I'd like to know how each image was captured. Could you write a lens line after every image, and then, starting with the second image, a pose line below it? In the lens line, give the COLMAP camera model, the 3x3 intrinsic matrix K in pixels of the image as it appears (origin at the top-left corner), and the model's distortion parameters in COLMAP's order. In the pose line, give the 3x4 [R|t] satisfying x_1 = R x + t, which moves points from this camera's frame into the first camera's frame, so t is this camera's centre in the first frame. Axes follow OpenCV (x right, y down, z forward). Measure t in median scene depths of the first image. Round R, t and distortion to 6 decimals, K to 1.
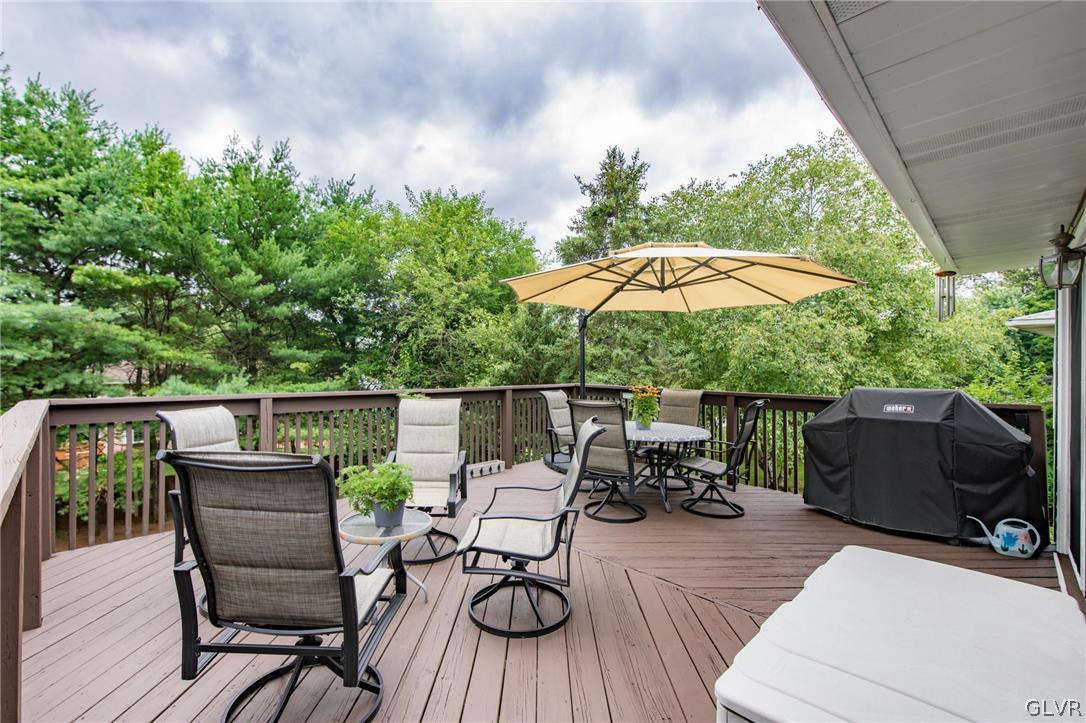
lens RADIAL K [[462.3, 0, 538.8], [0, 462.3, 357.3], [0, 0, 1]] dist [-0.001165, 0.000273]
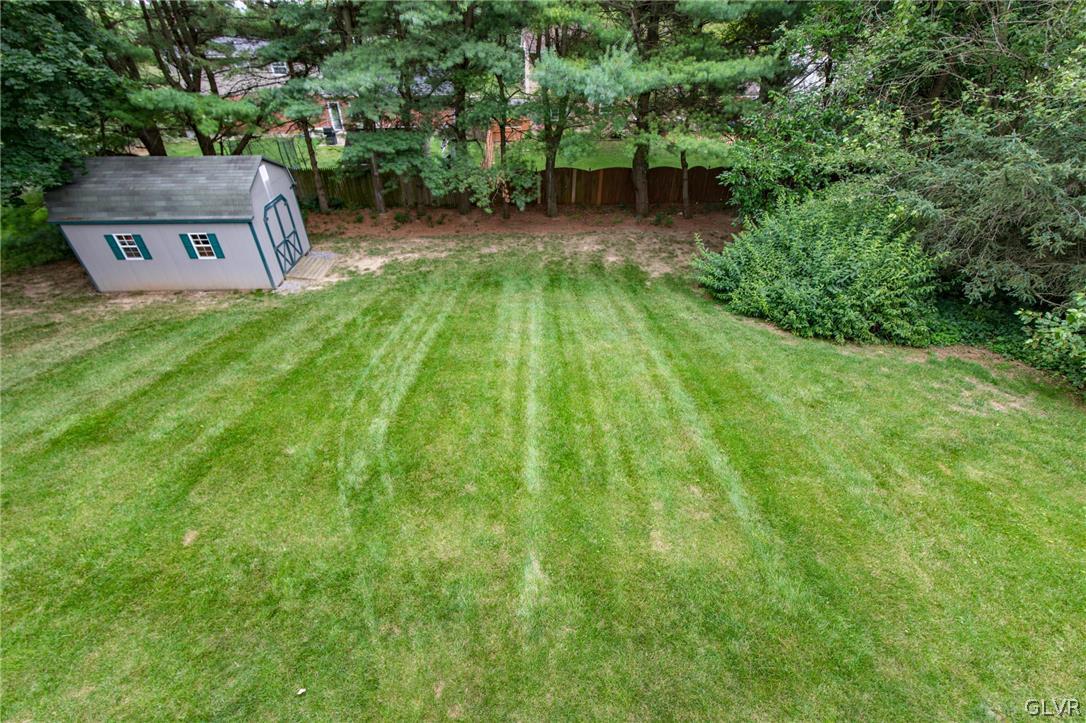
lens RADIAL K [[462.3, 0, 538.8], [0, 462.3, 357.3], [0, 0, 1]] dist [-0.001165, 0.000273]
pose [[0.704045, 0.403141, -0.584635, -0.126028], [0.025087, 0.808617, 0.587800, 0.003969], [0.709712, -0.428504, 0.559190, 0.277034]]
